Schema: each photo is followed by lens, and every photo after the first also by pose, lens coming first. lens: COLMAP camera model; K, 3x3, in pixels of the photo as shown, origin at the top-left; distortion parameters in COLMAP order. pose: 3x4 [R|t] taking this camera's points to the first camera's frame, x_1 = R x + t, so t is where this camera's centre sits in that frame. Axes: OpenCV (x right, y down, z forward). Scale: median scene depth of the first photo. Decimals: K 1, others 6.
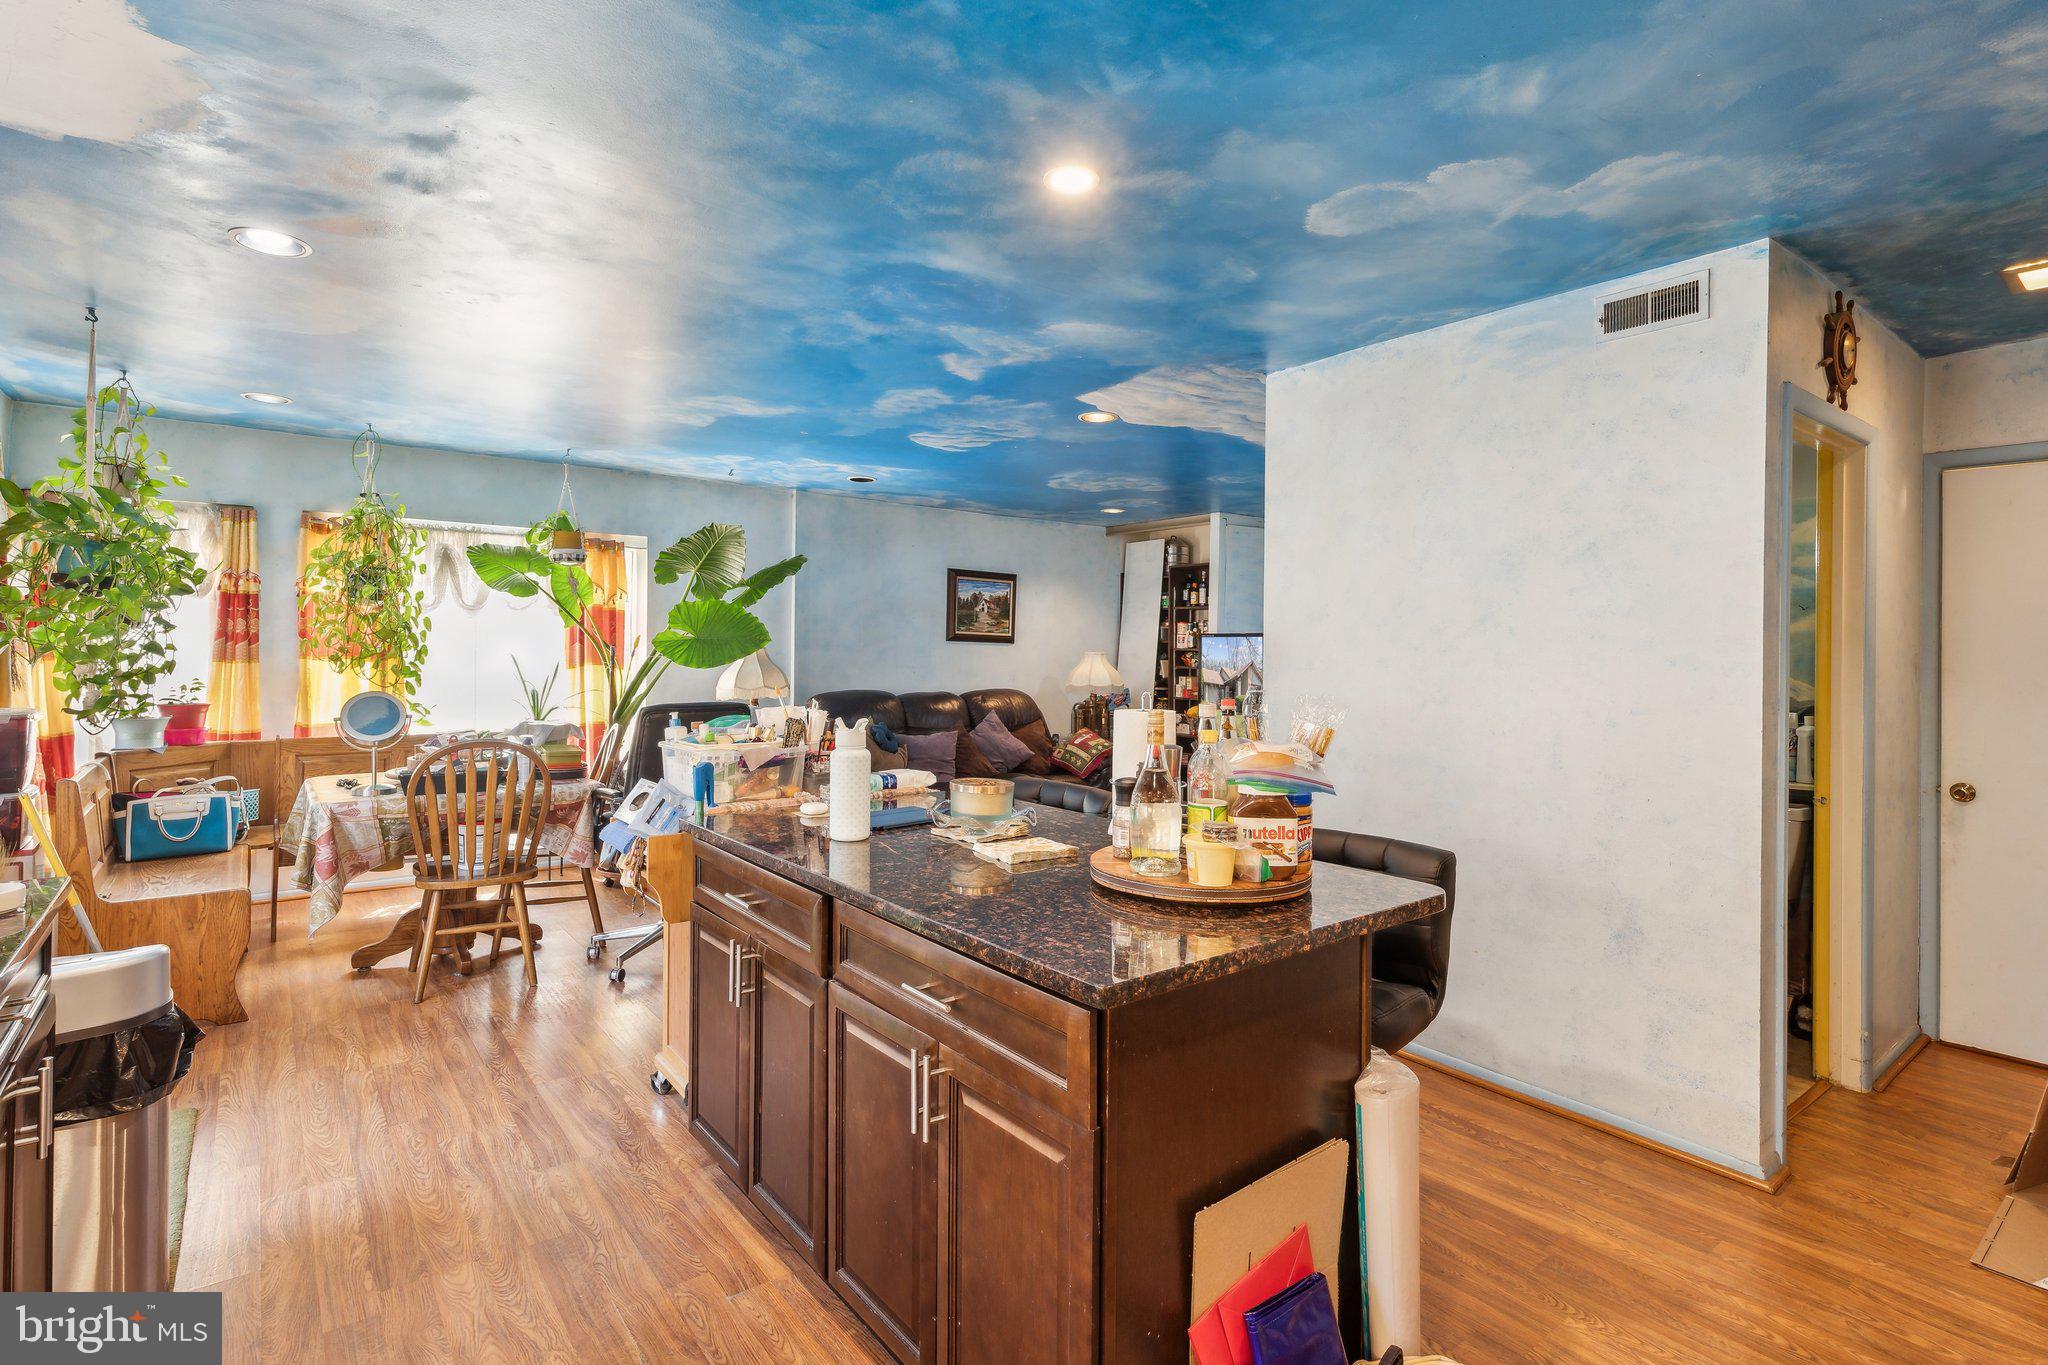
lens RADIAL K [[986.7, 0, 1023.5], [0, 986.7, 660.9], [0, 0, 1]] dist [0.000134, 0.000341]
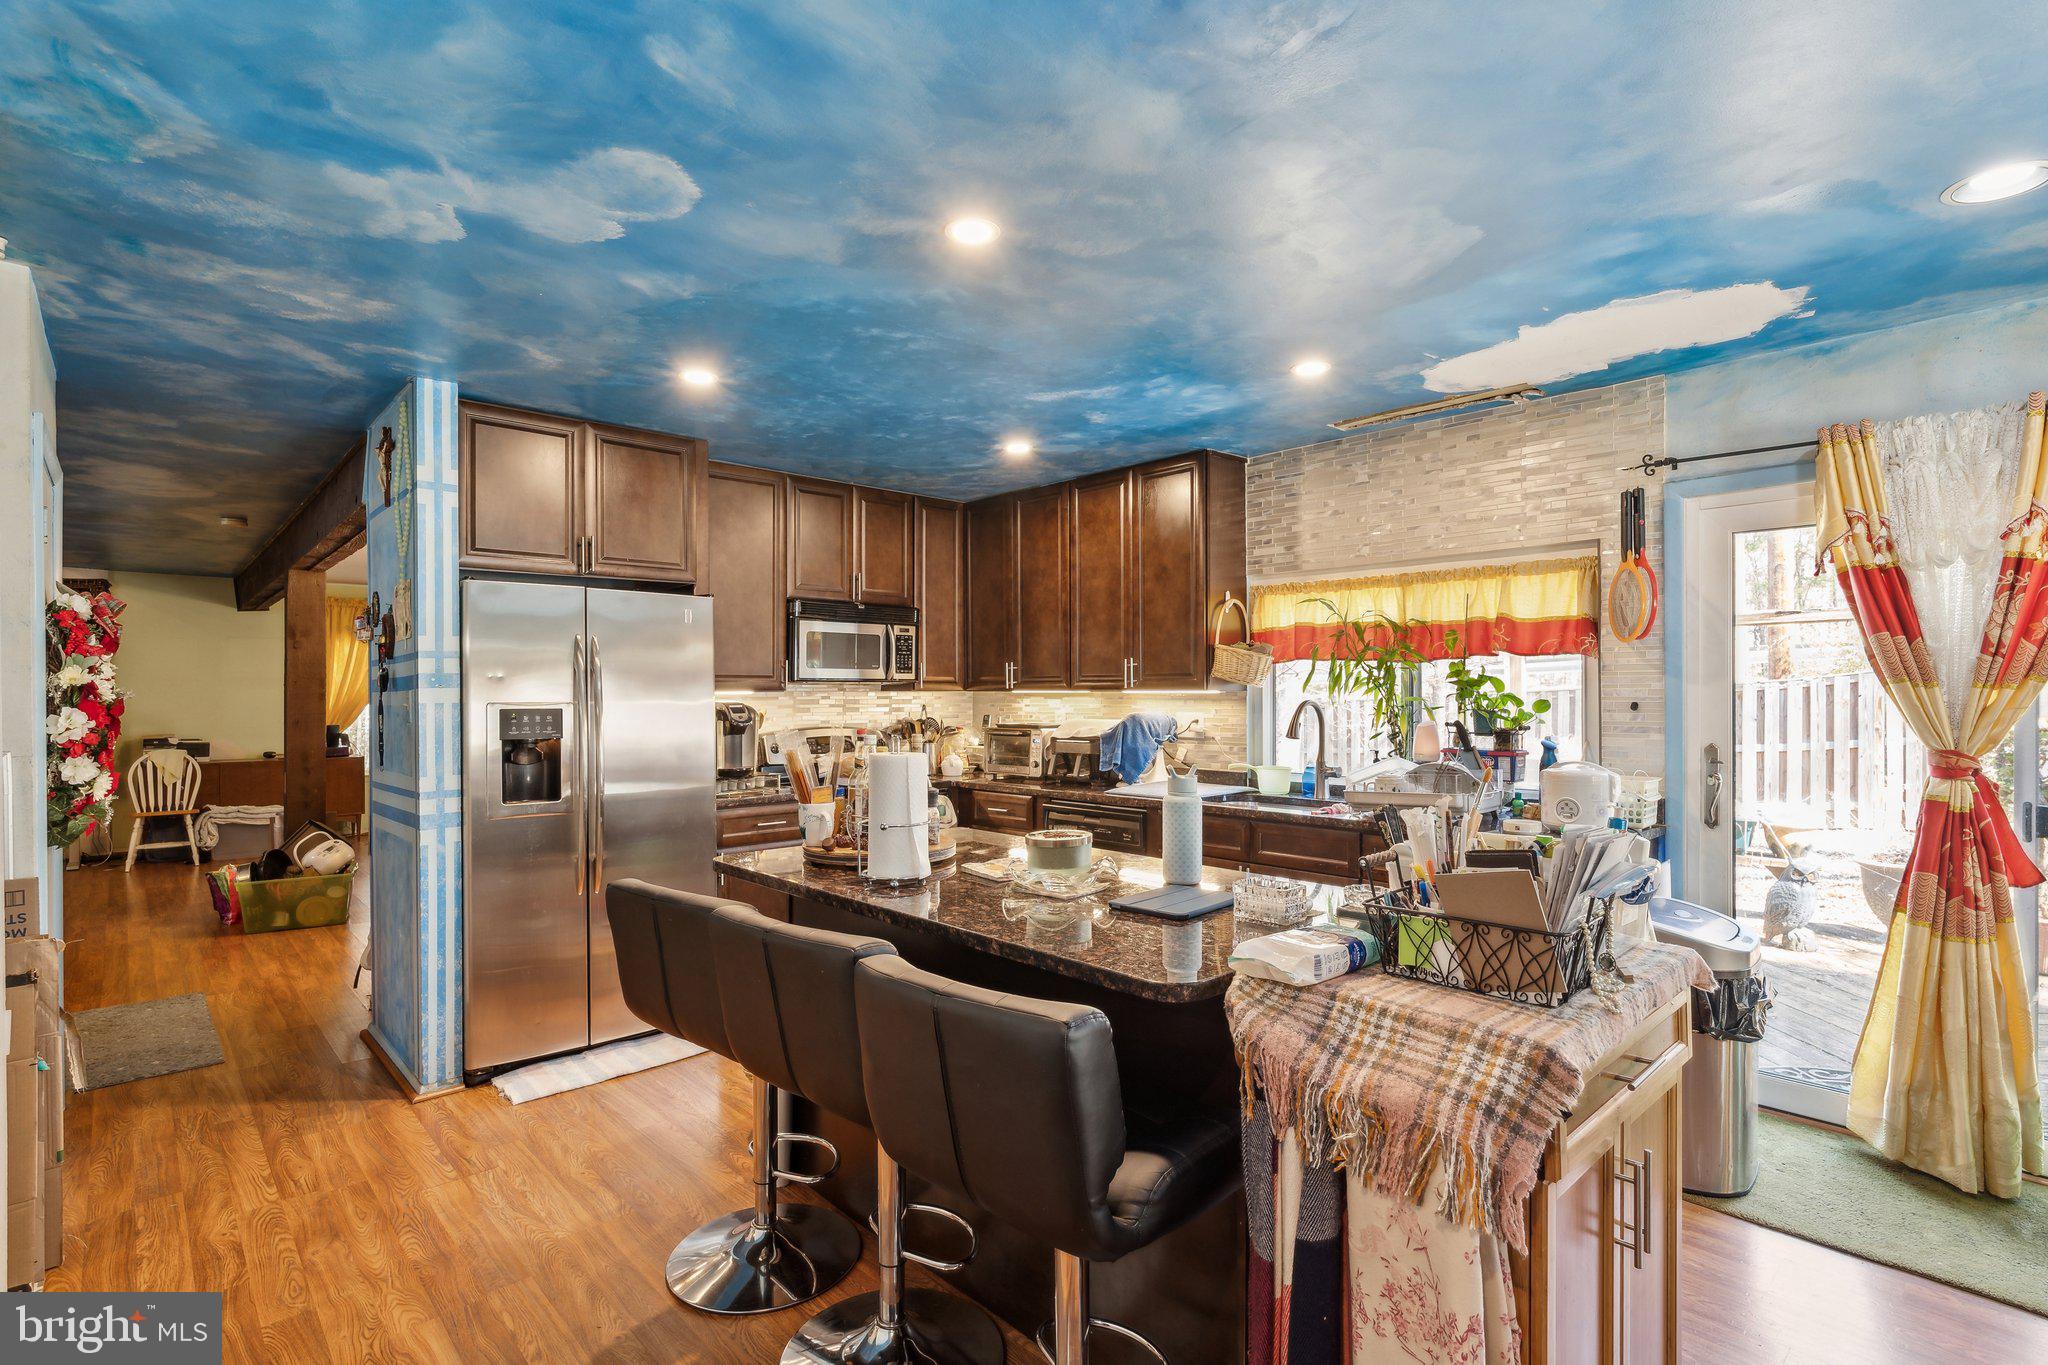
lens RADIAL K [[986.7, 0, 1025.8], [0, 986.7, 691.5], [0, 0, 1]] dist [0.000134, 0.000341]
pose [[-0.996532, -0.006745, -0.082942, 0.021034], [-0.008012, 0.999856, 0.014956, -0.008332], [0.082829, 0.015568, -0.996442, 0.568777]]
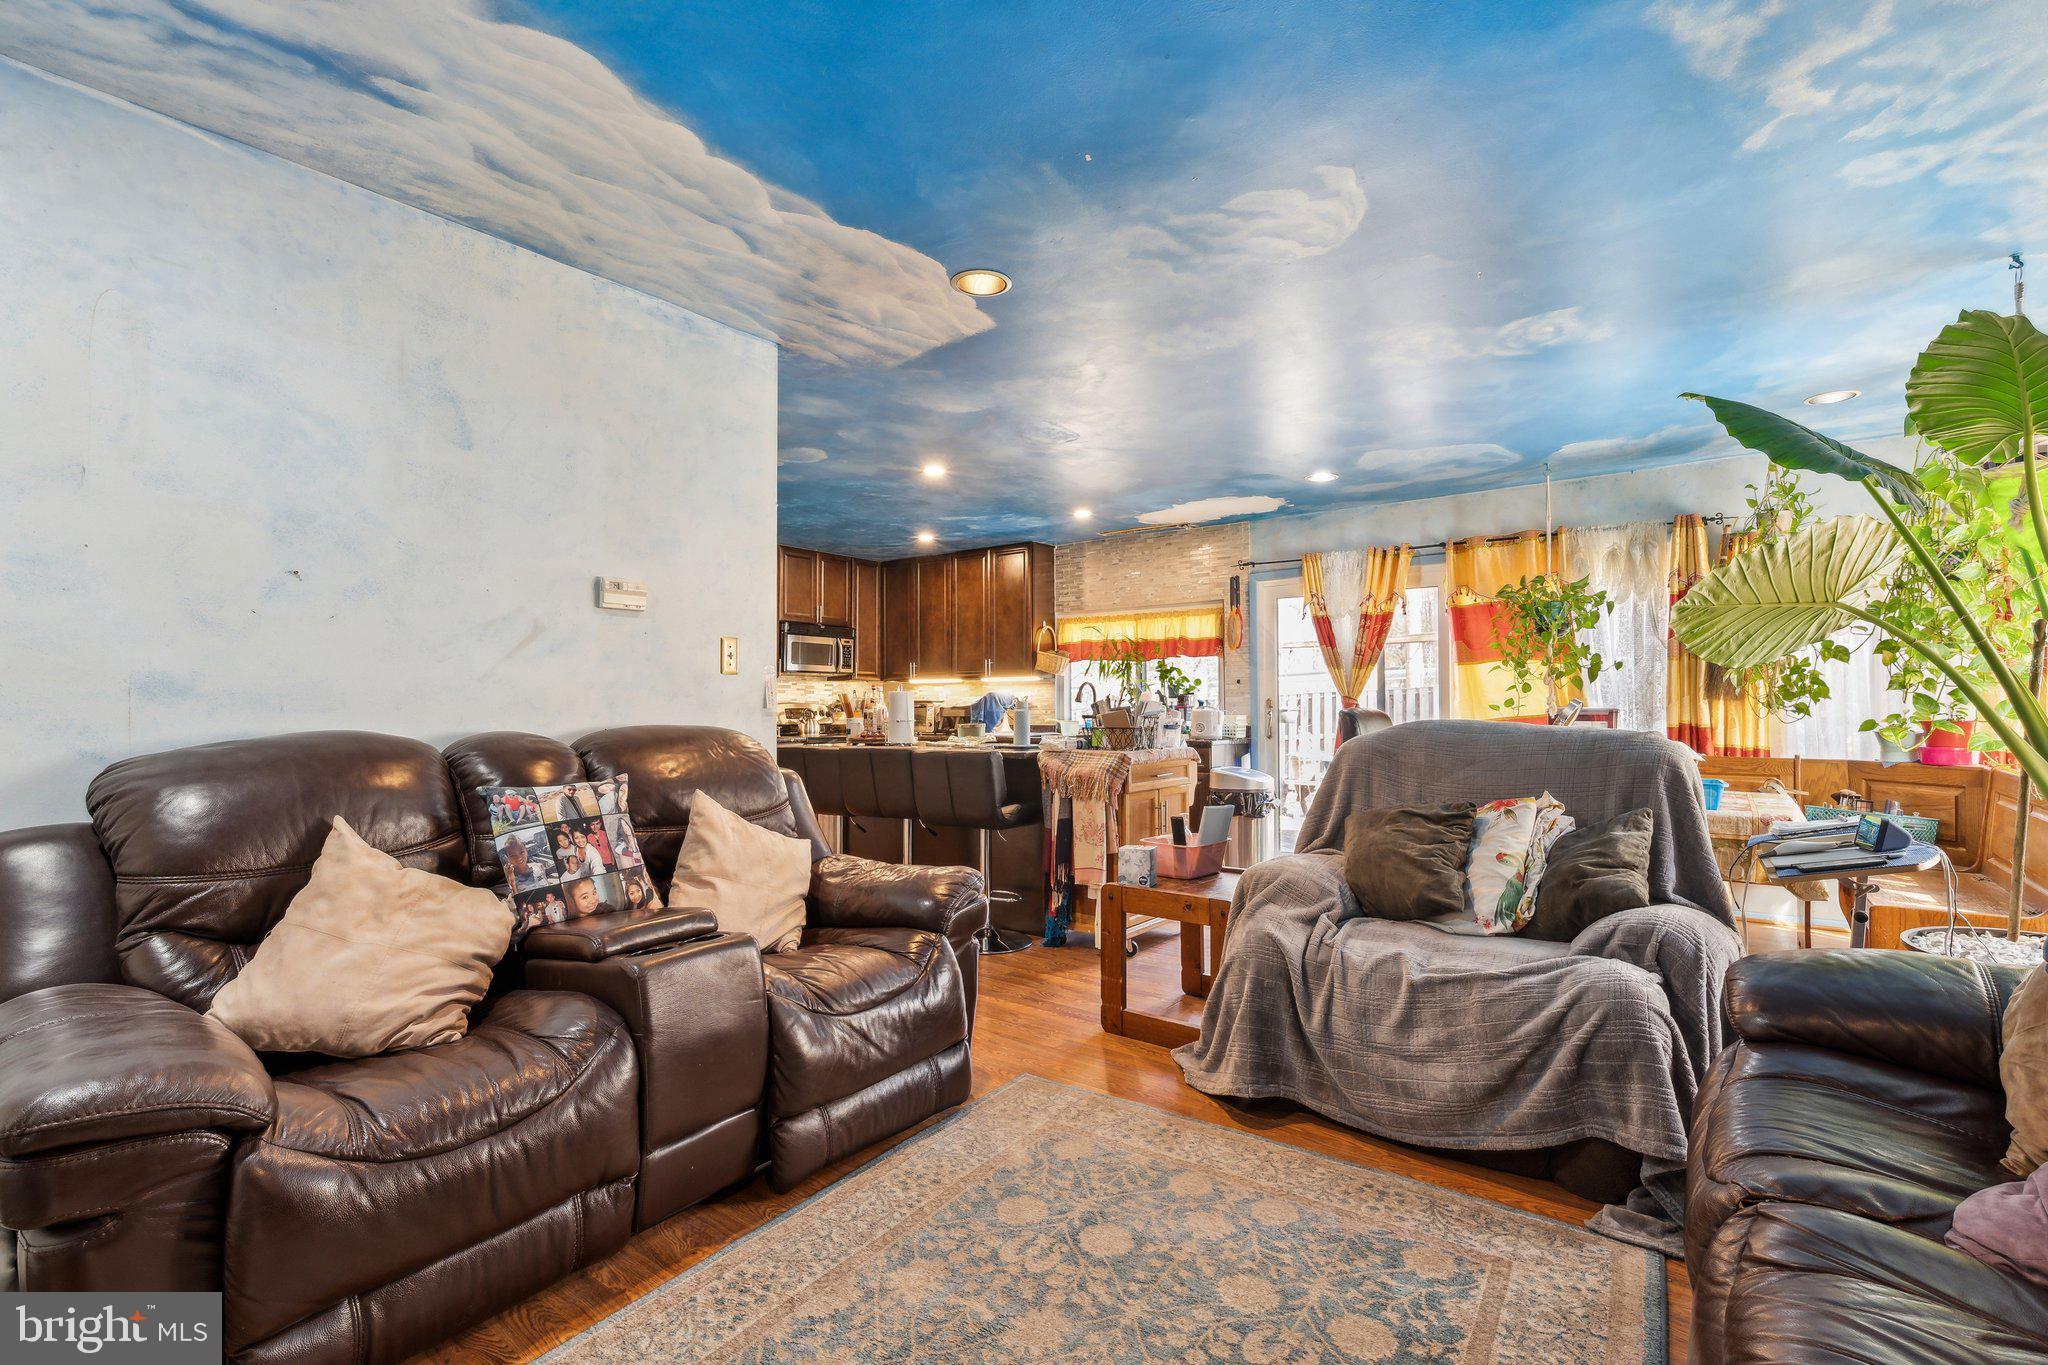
lens RADIAL K [[997.1, 0, 1027.3], [0, 997.1, 683.8], [0, 0, 1]] dist [0.002482, 0.000282]
pose [[-0.967204, -0.013241, -0.253656, 0.122977], [-0.009532, 0.999829, -0.015843, 0.019010], [0.253823, -0.012905, -0.967165, 0.954353]]
